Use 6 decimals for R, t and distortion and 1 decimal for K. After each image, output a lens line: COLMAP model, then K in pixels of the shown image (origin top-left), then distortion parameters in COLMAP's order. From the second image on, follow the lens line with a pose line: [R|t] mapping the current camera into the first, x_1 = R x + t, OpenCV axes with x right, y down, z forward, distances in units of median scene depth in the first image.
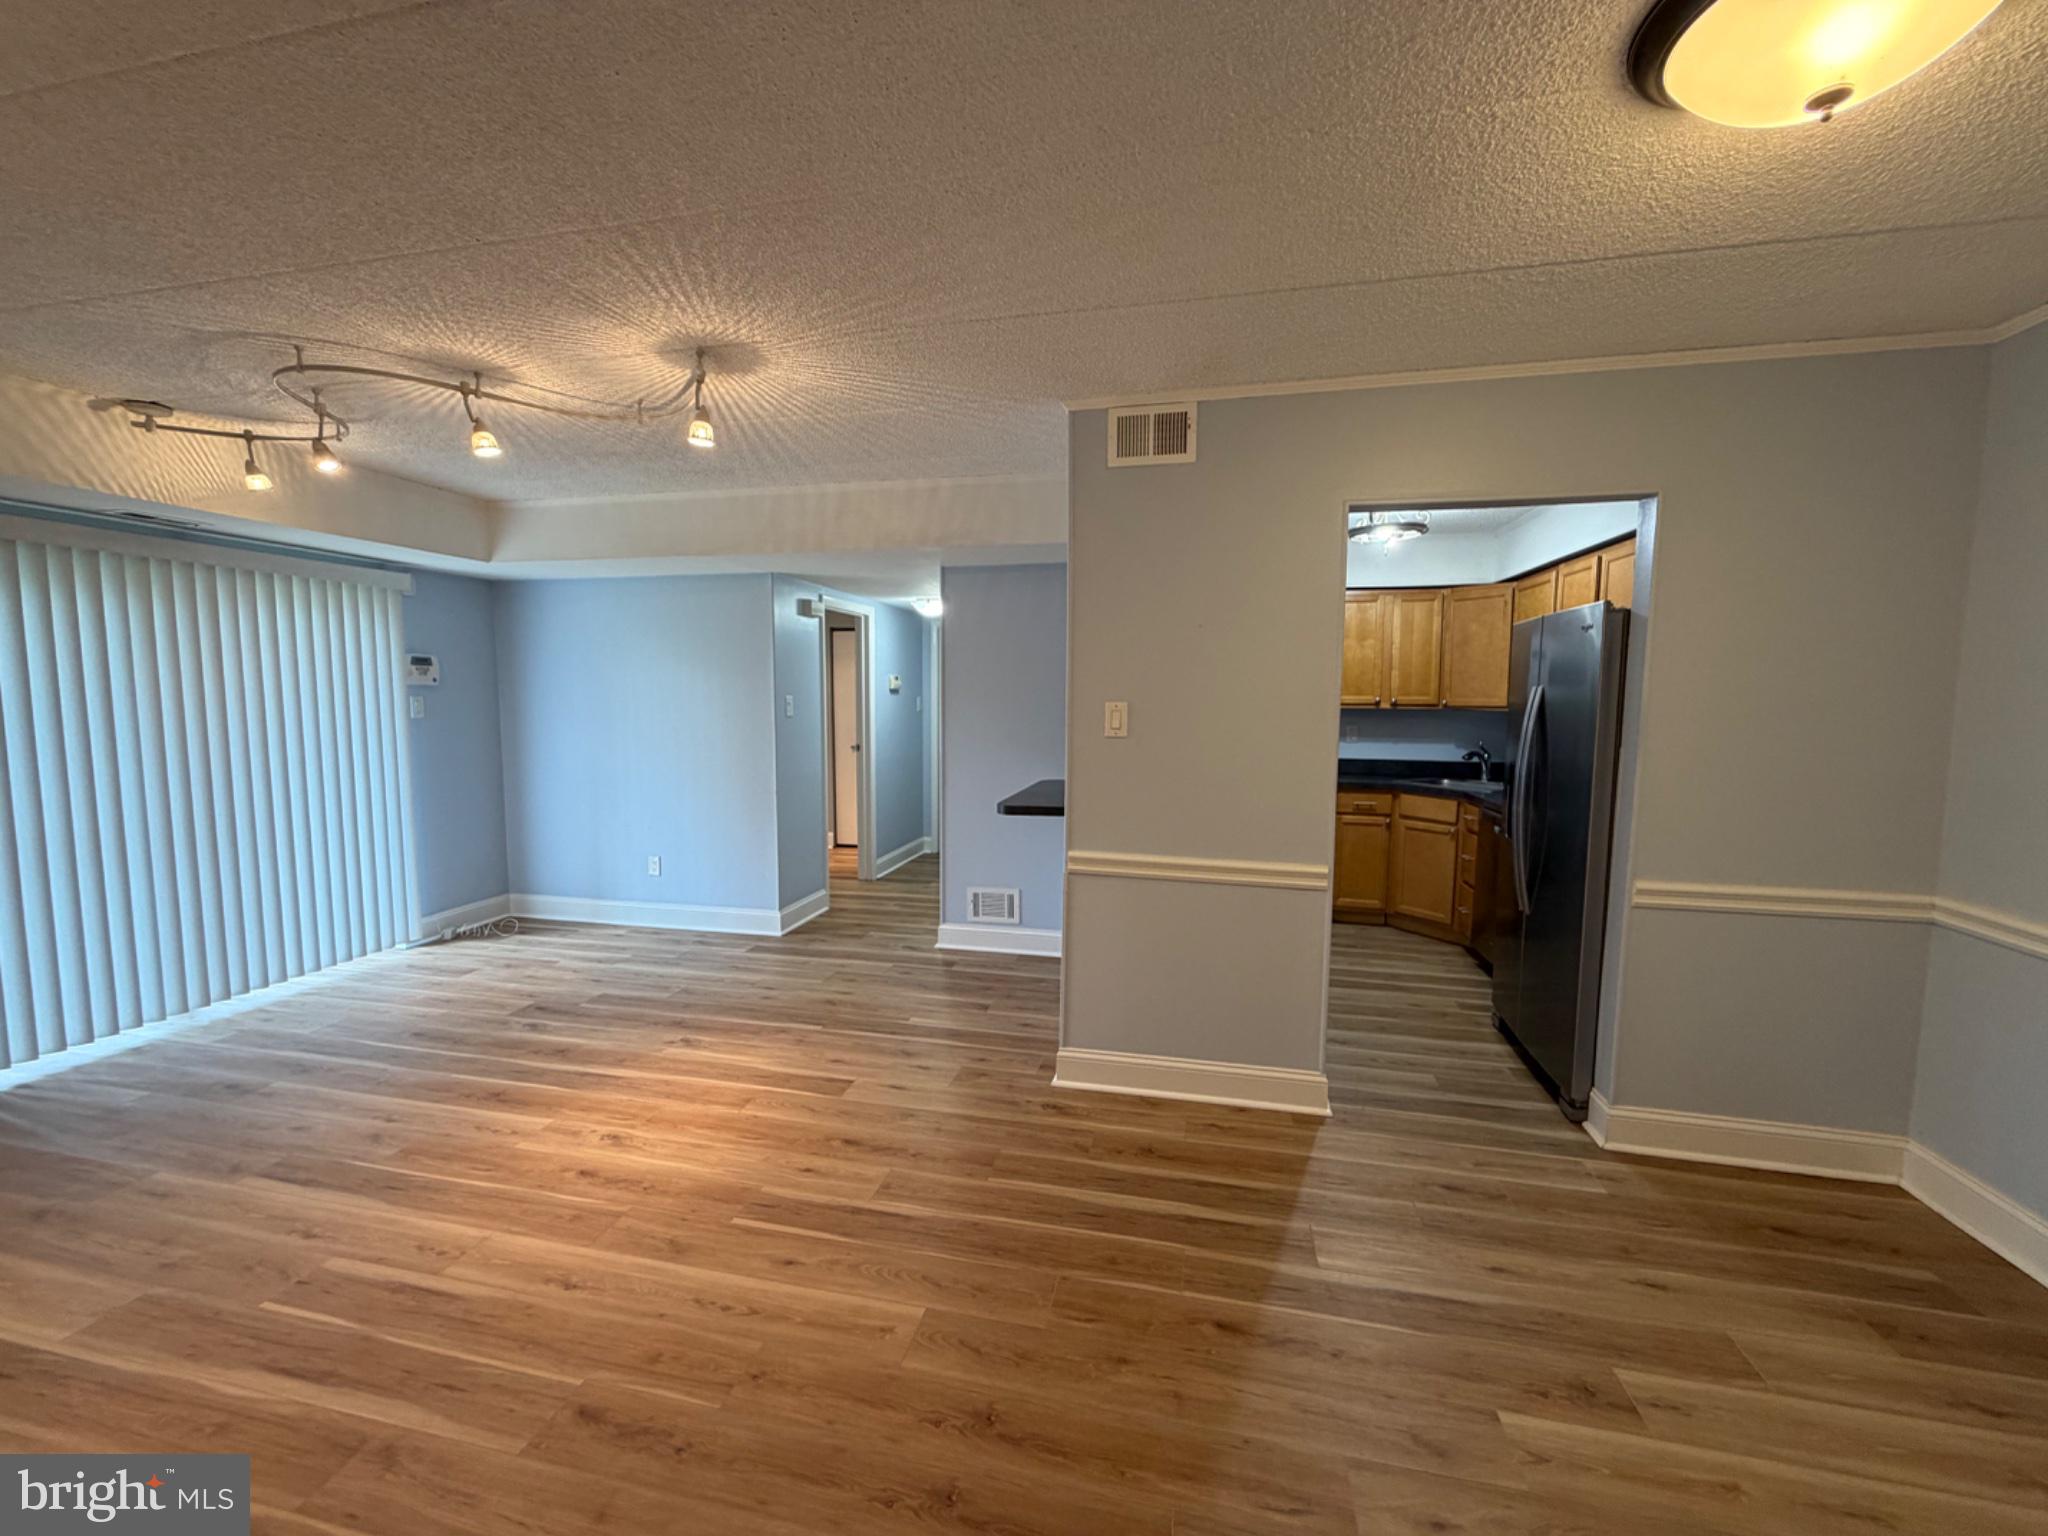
lens RADIAL K [[816.6, 0, 1017.1], [0, 816.6, 769.7], [0, 0, 1]] dist [0.001914, -0.000502]
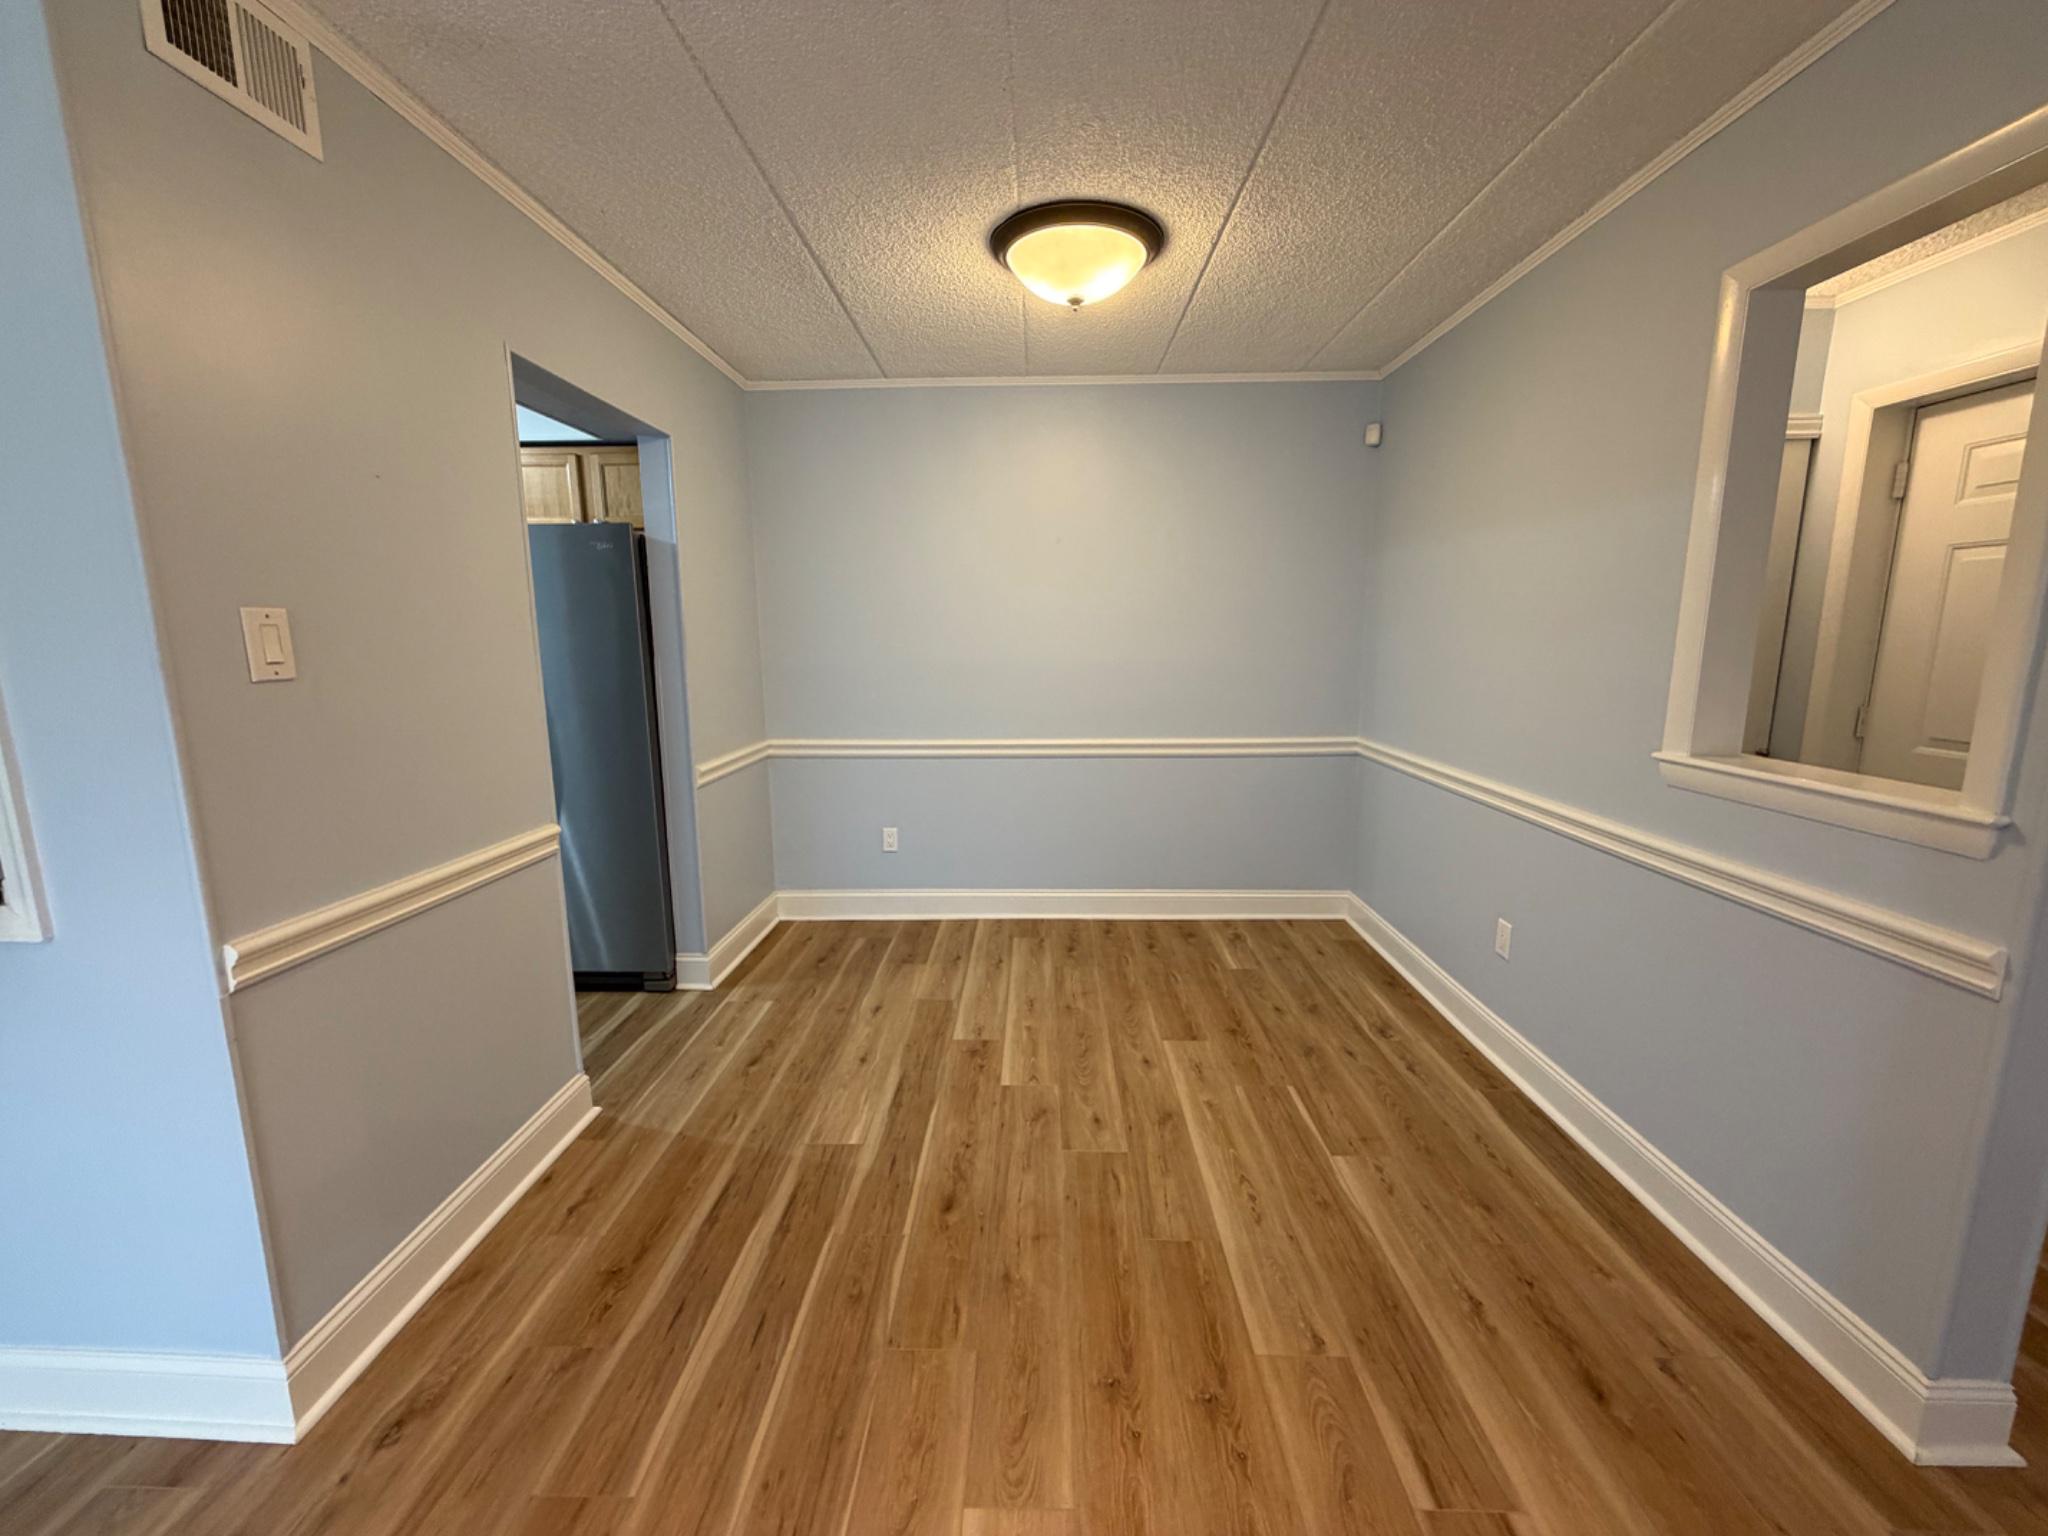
lens RADIAL K [[816.6, 0, 1019.3], [0, 816.6, 767.9], [0, 0, 1]] dist [0.001914, -0.000502]
pose [[-0.195121, -0.166369, 0.966566, -0.445960], [0.095760, 0.977568, 0.187594, -0.038095], [-0.976093, 0.129162, -0.174813, 0.663919]]
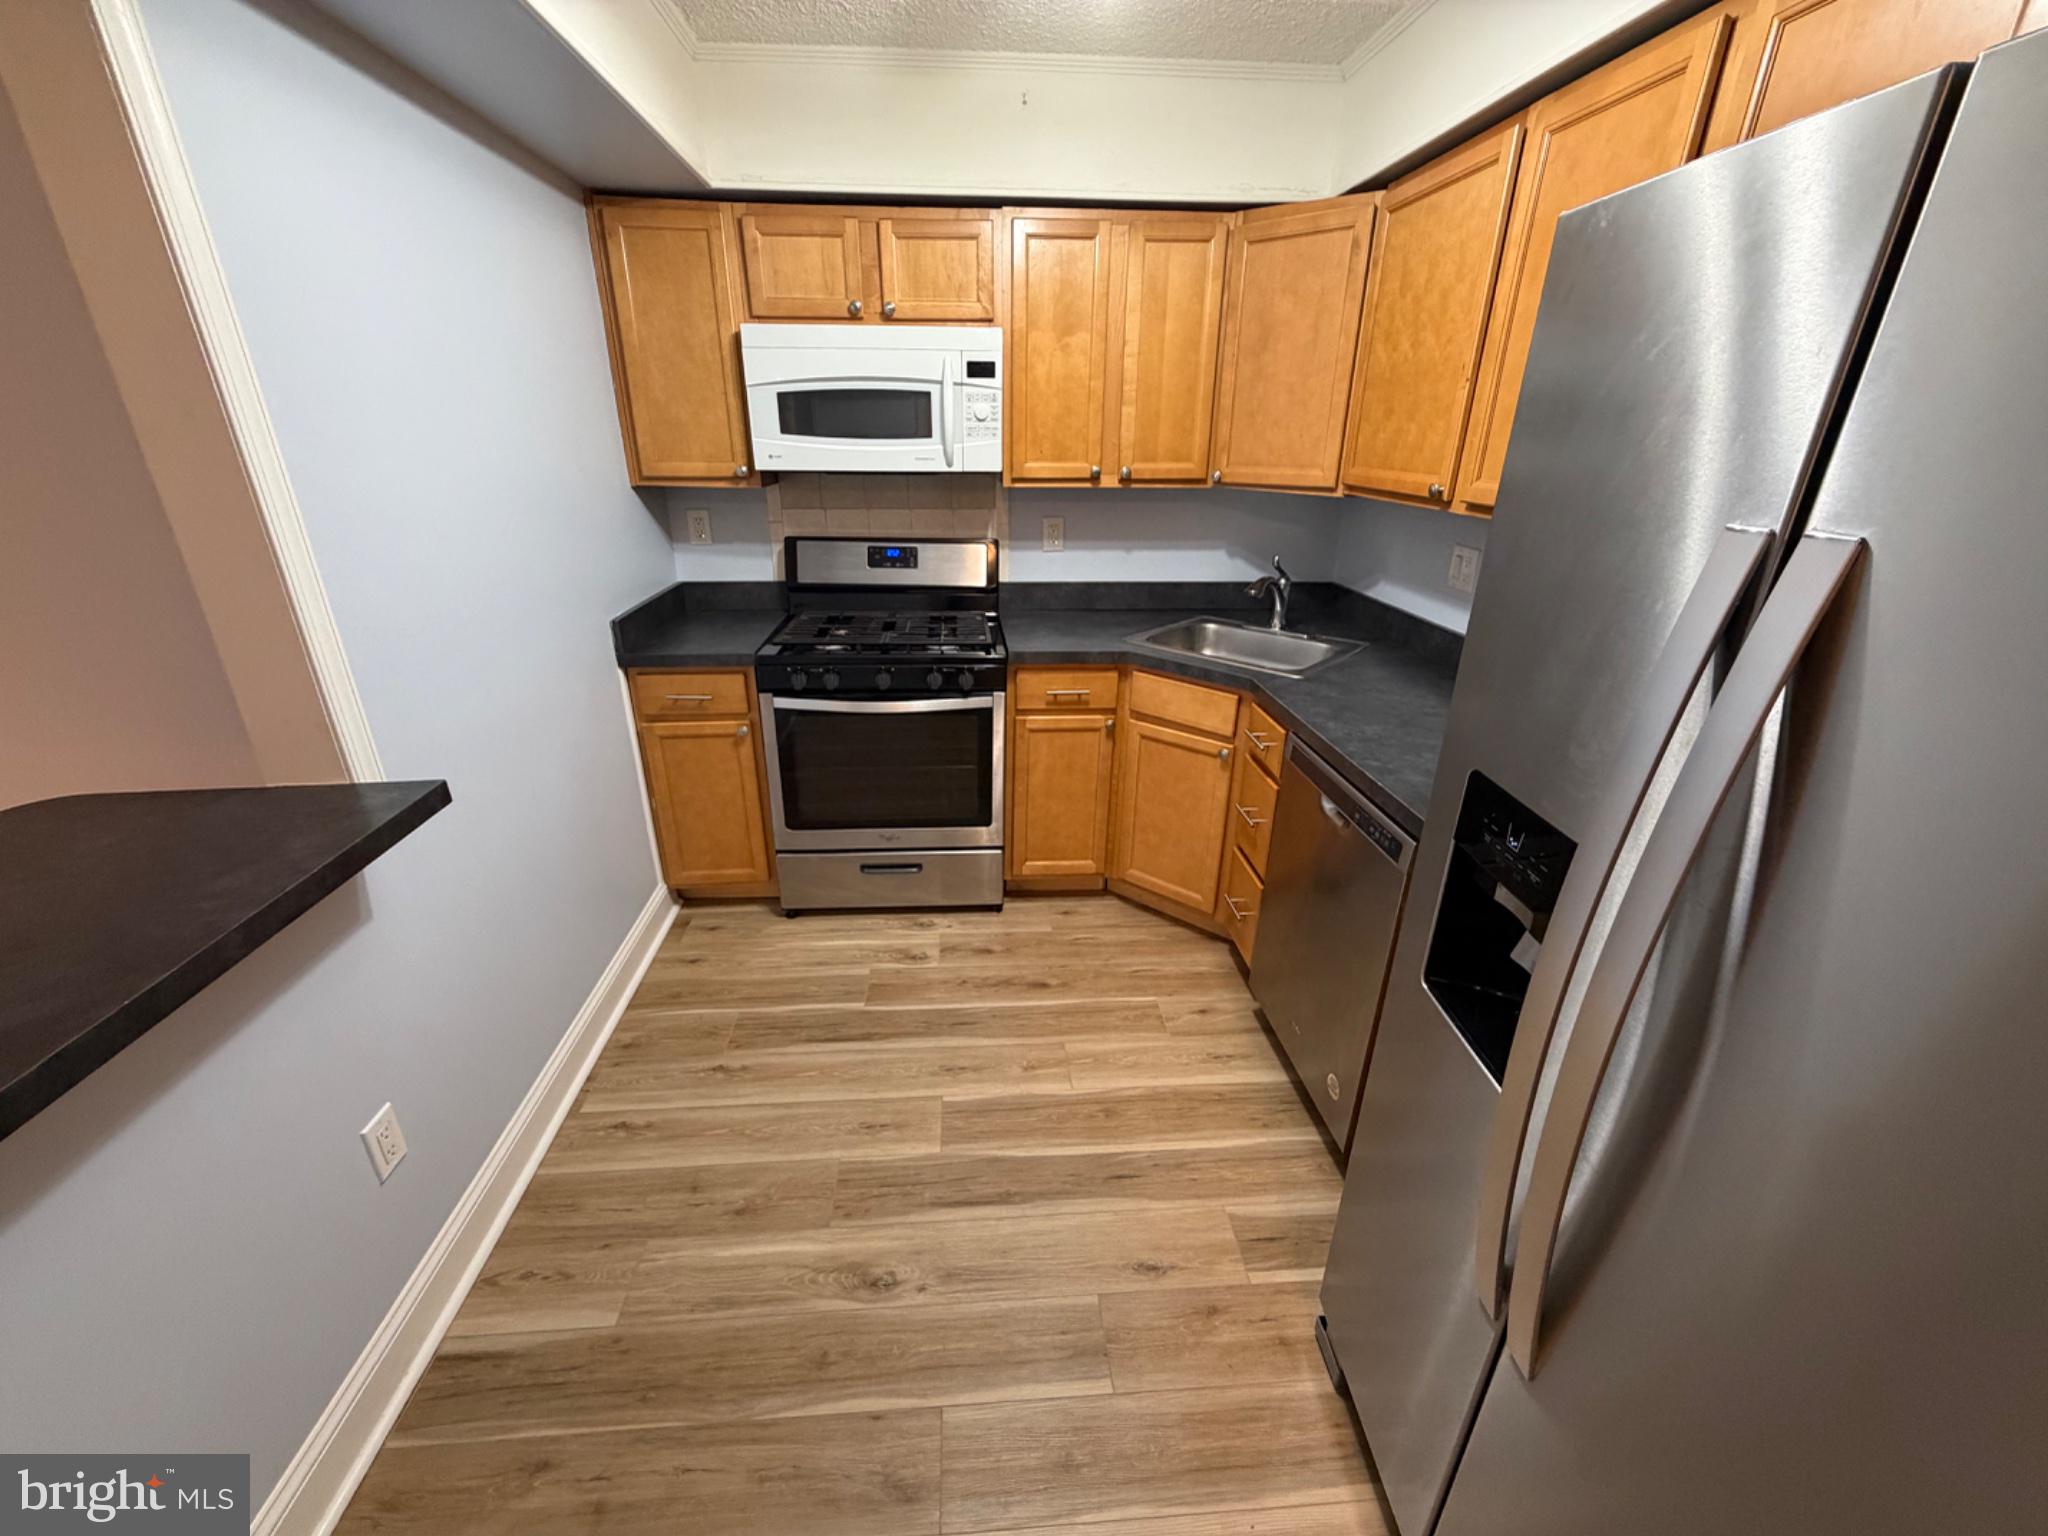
lens RADIAL K [[816.6, 0, 1015.6], [0, 816.6, 766.1], [0, 0, 1]] dist [0.001914, -0.000502]
pose [[0.958398, -0.107457, 0.264435, 0.451808], [0.024185, 0.953669, 0.299884, -0.117751], [-0.284408, -0.281013, 0.916594, 0.940792]]
